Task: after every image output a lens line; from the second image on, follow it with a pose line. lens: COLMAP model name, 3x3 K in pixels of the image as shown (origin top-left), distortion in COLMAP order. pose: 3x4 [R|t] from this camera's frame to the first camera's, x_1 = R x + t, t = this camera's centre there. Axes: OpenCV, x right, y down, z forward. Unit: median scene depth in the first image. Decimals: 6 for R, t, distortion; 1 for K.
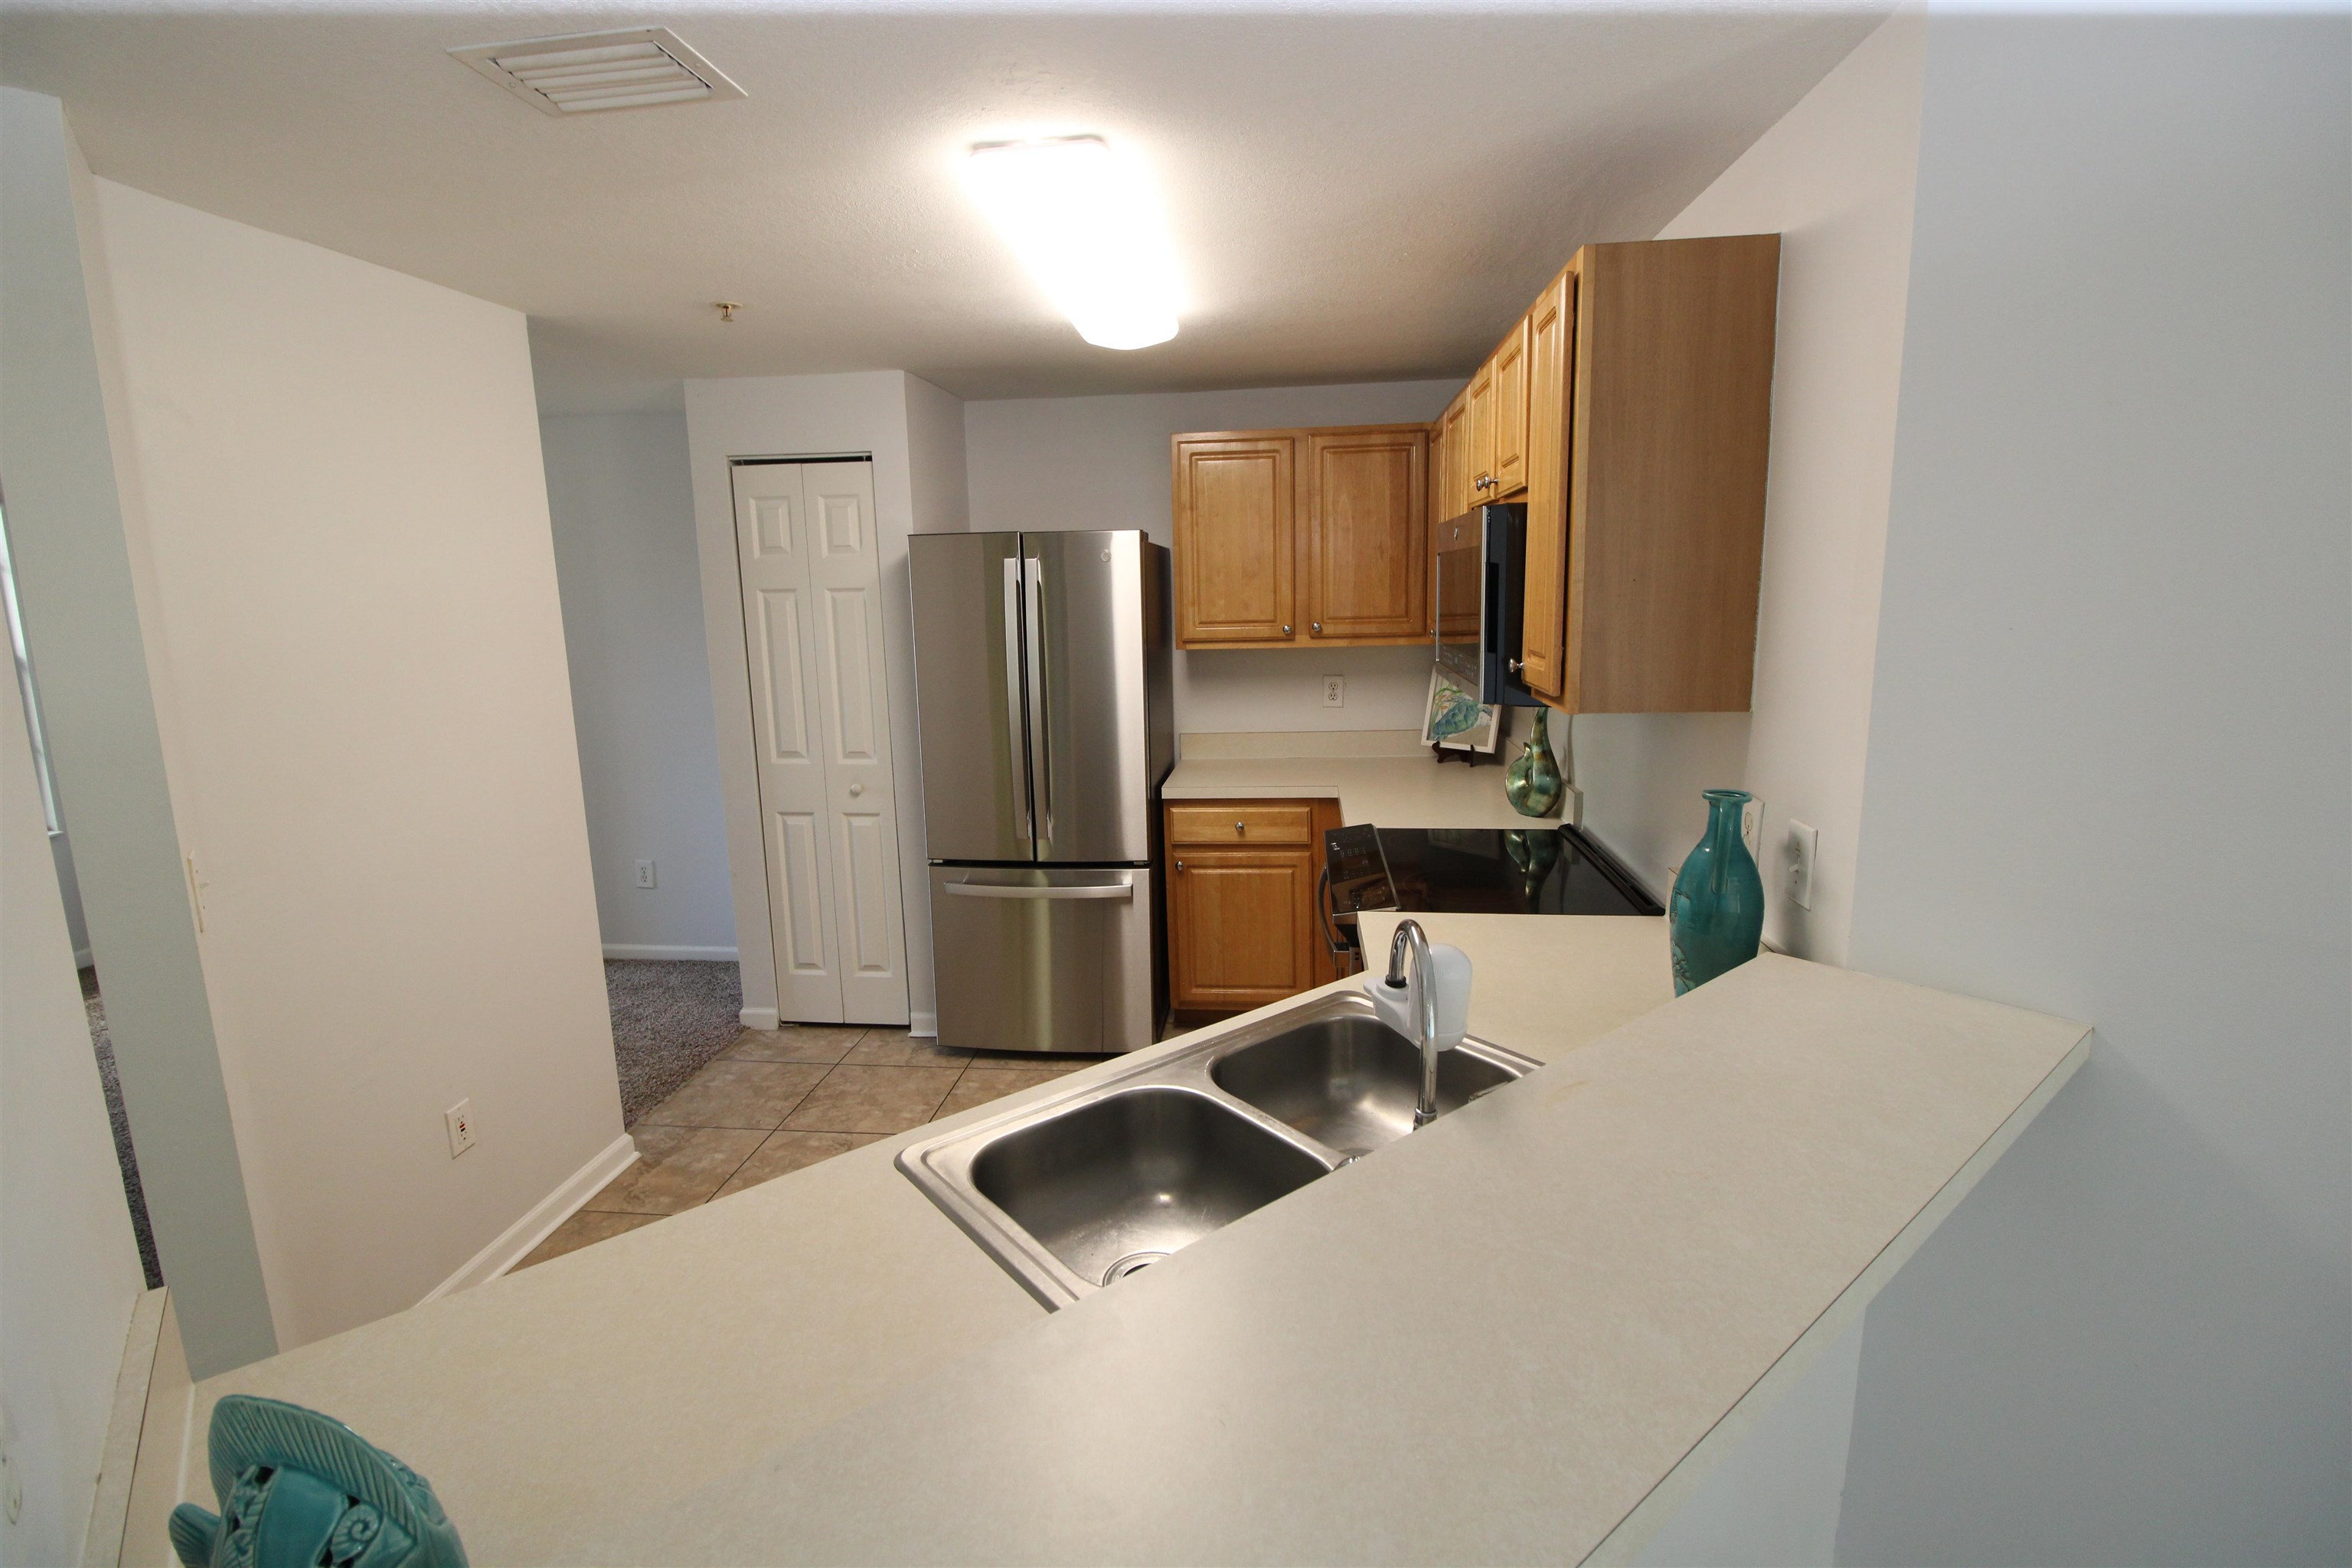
lens RADIAL K [[1100.1, 0, 1177.3], [0, 1100.1, 776.3], [0, 0, 1]] dist [0.001417, -0.012025]
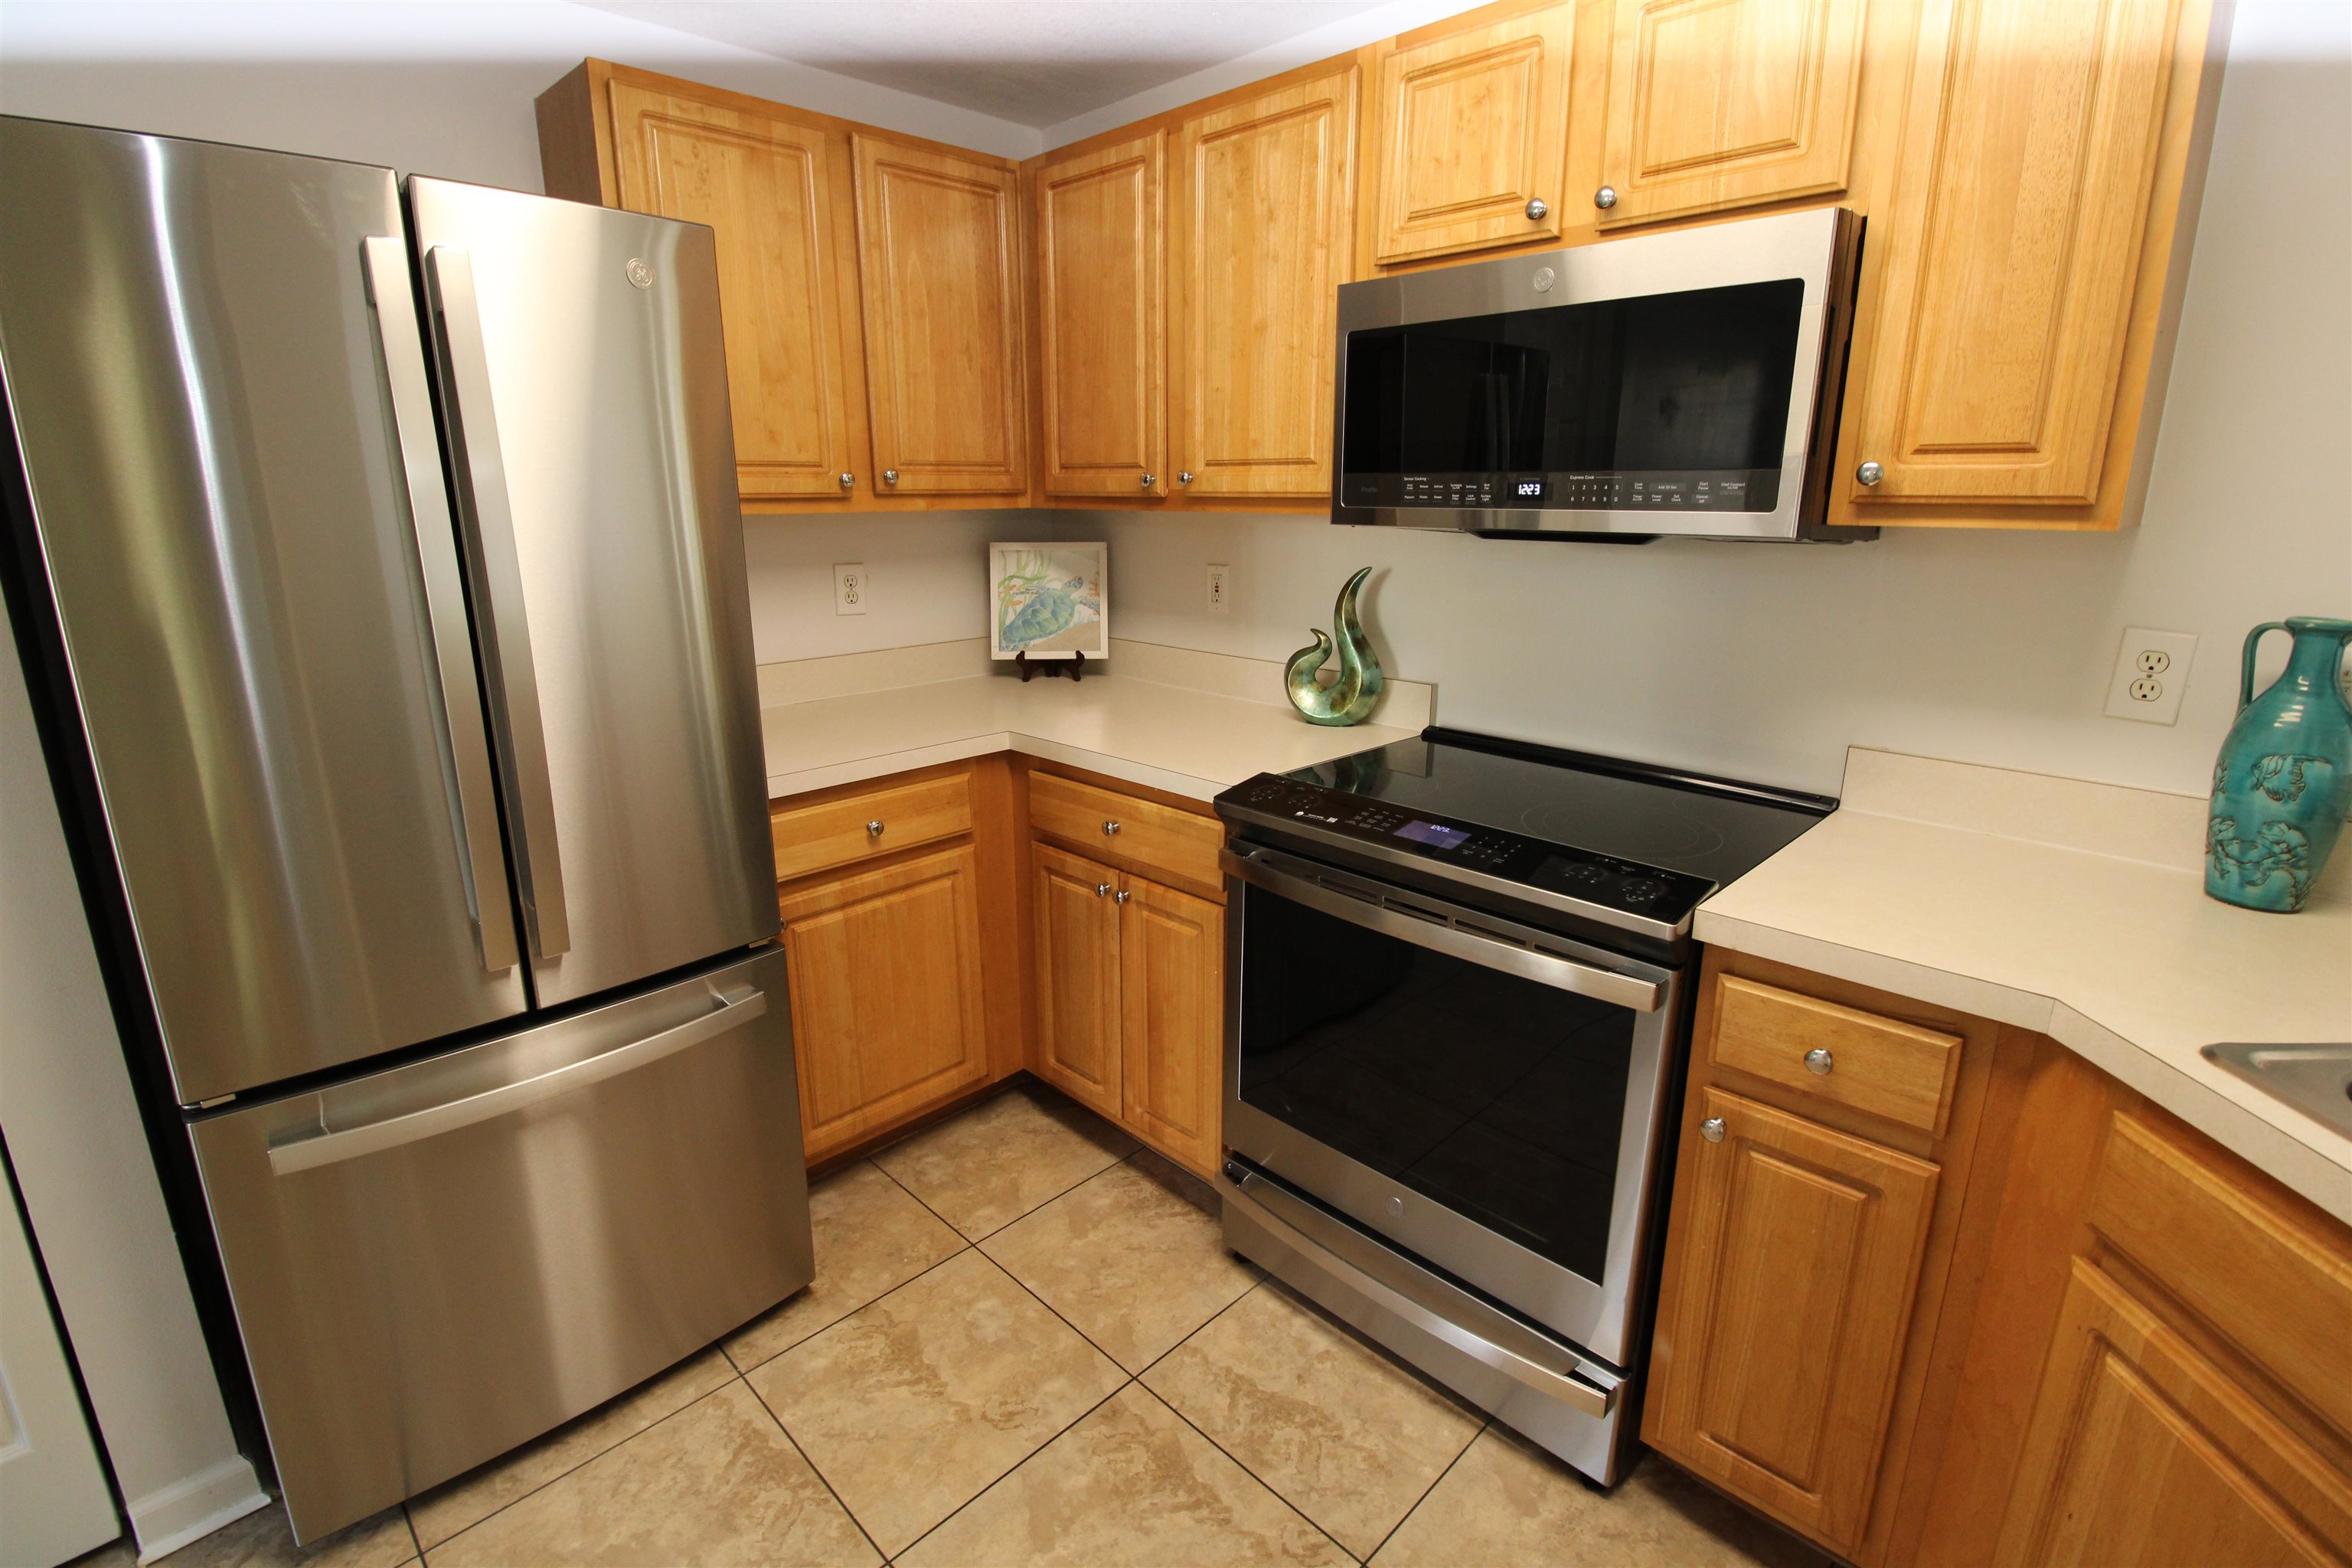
lens RADIAL K [[1098.0, 0, 1178.1], [0, 1098.0, 770.4], [0, 0, 1]] dist [-0.000950, -0.011223]
pose [[0.622756, -0.174000, 0.762823, -0.266025], [0.124251, 0.984580, 0.123146, -0.032989], [-0.772487, 0.018091, 0.634773, 0.513834]]
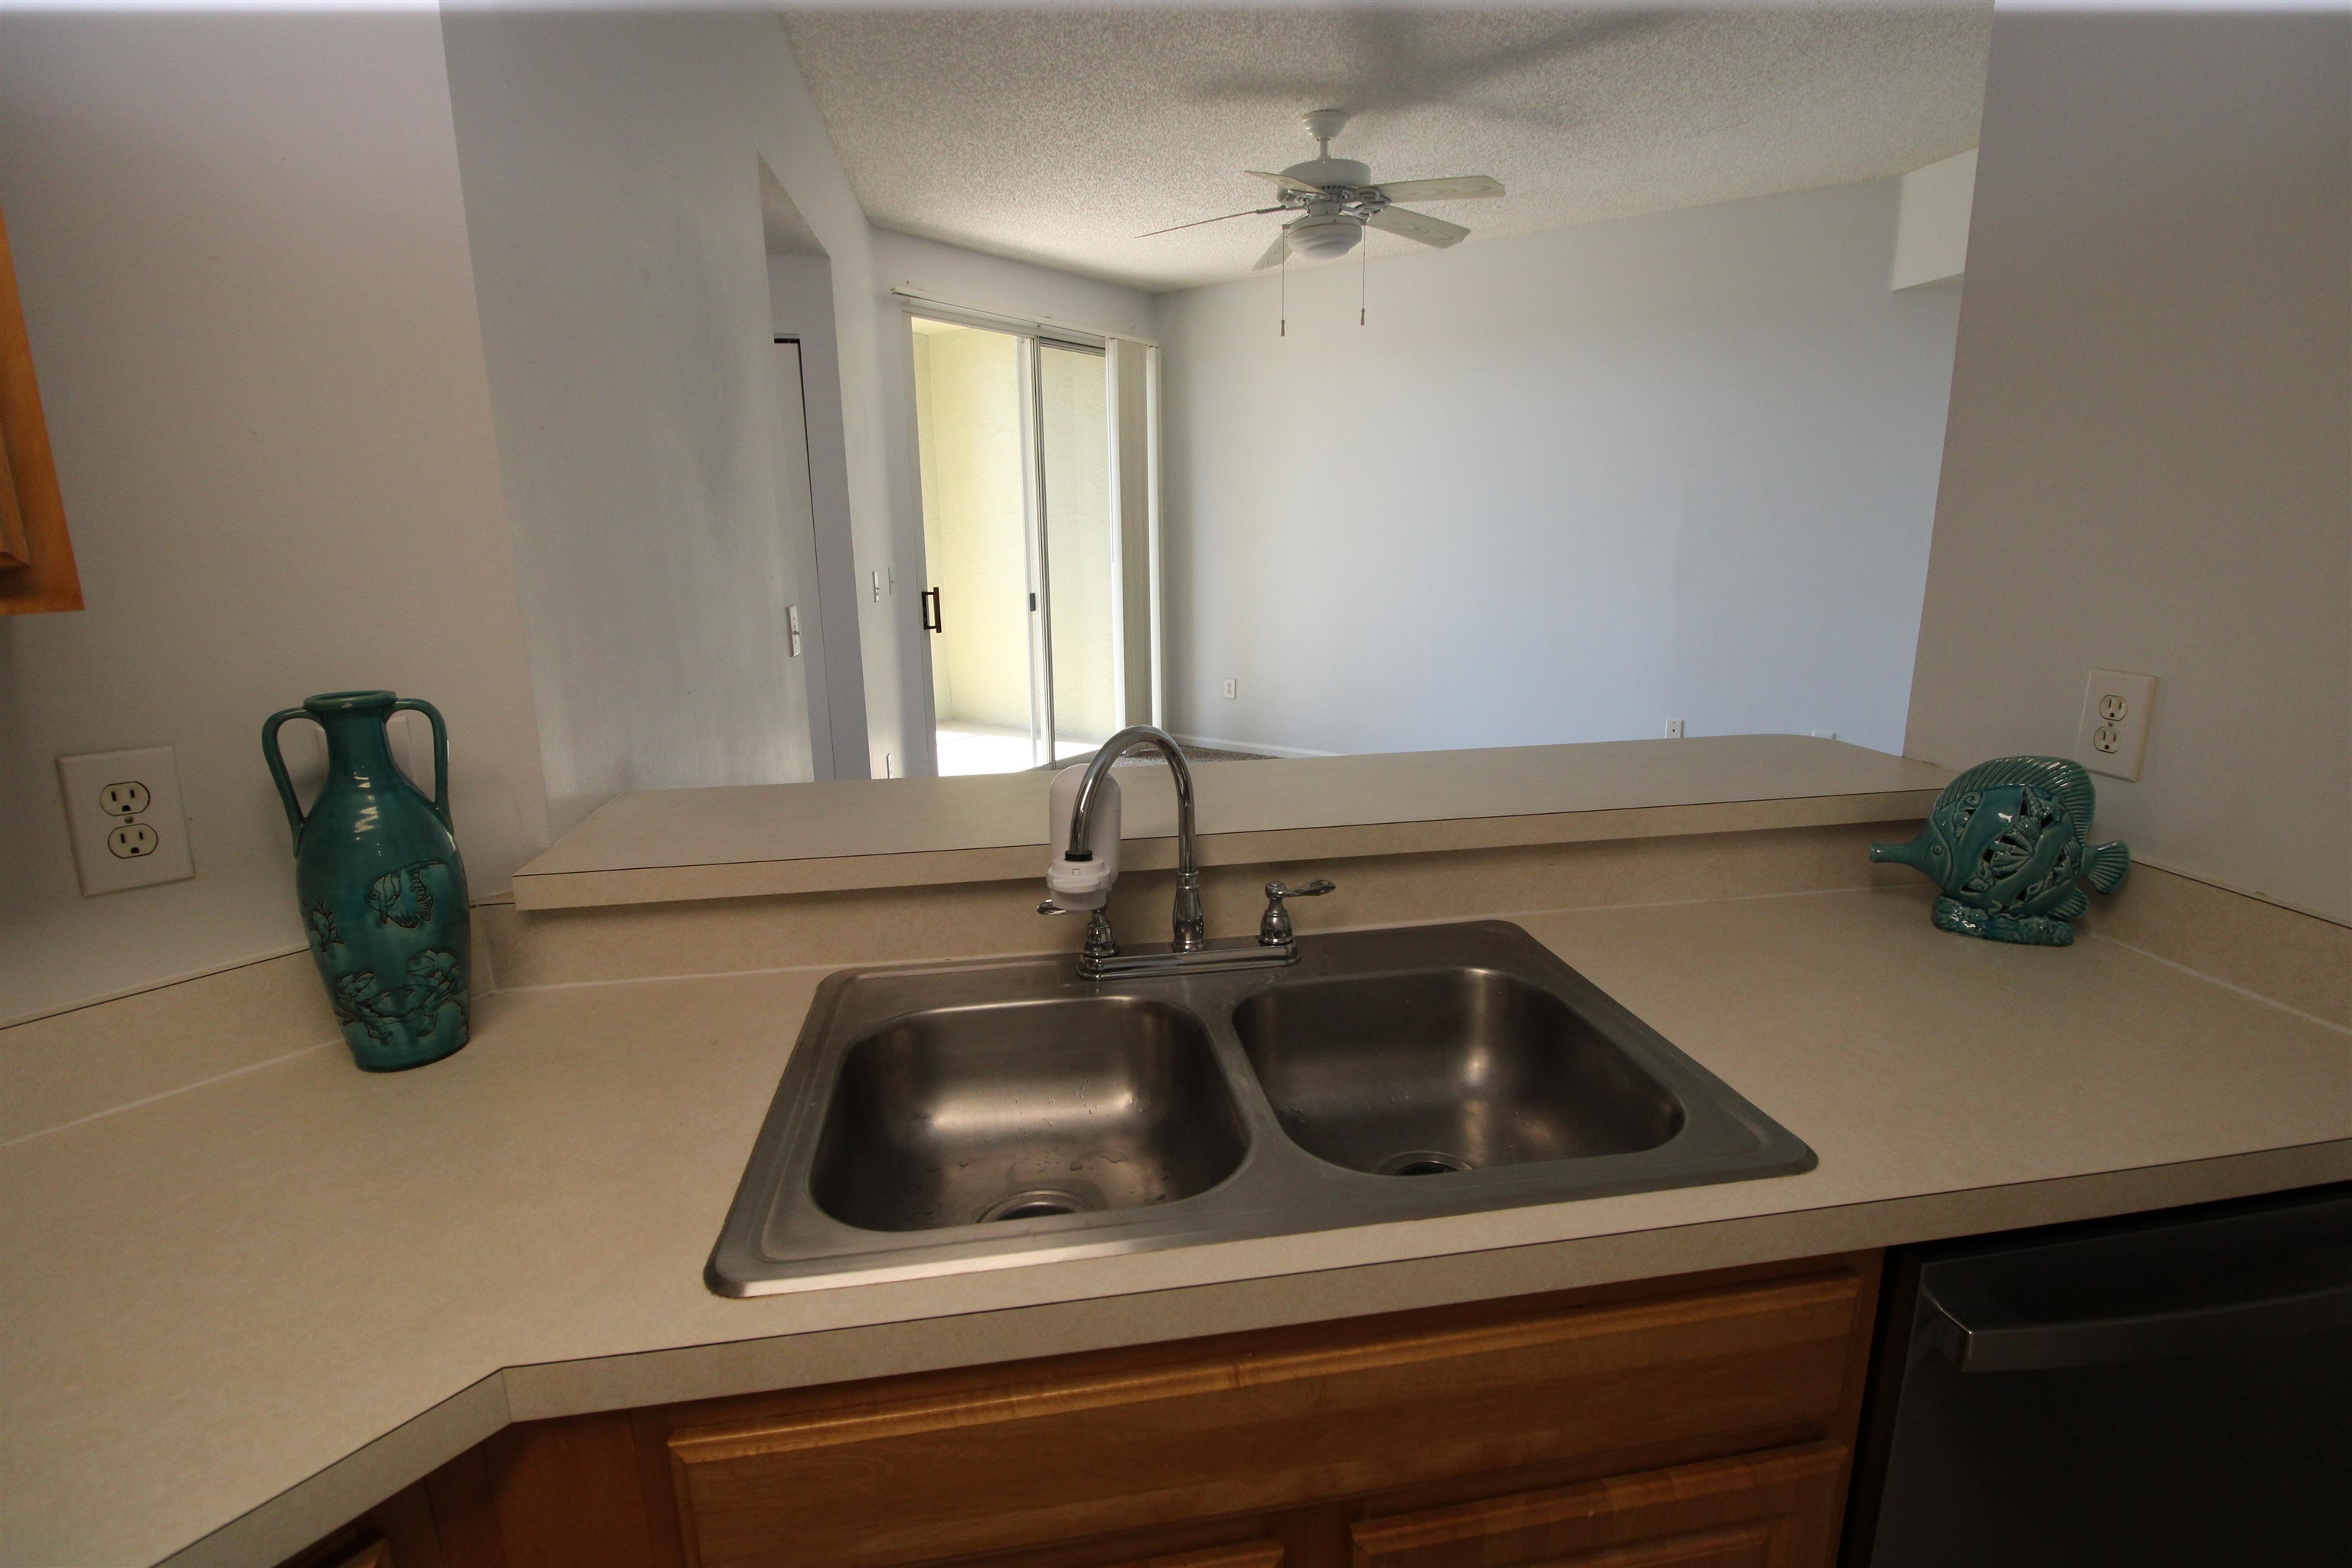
lens RADIAL K [[1085.8, 0, 1172.2], [0, 1085.8, 770.8], [0, 0, 1]] dist [-0.000041, -0.014685]
pose [[-0.868034, -0.080093, 0.490002, -0.080040], [0.117866, 0.925450, 0.360068, -0.047102], [-0.482311, 0.370306, -0.793883, 0.569172]]
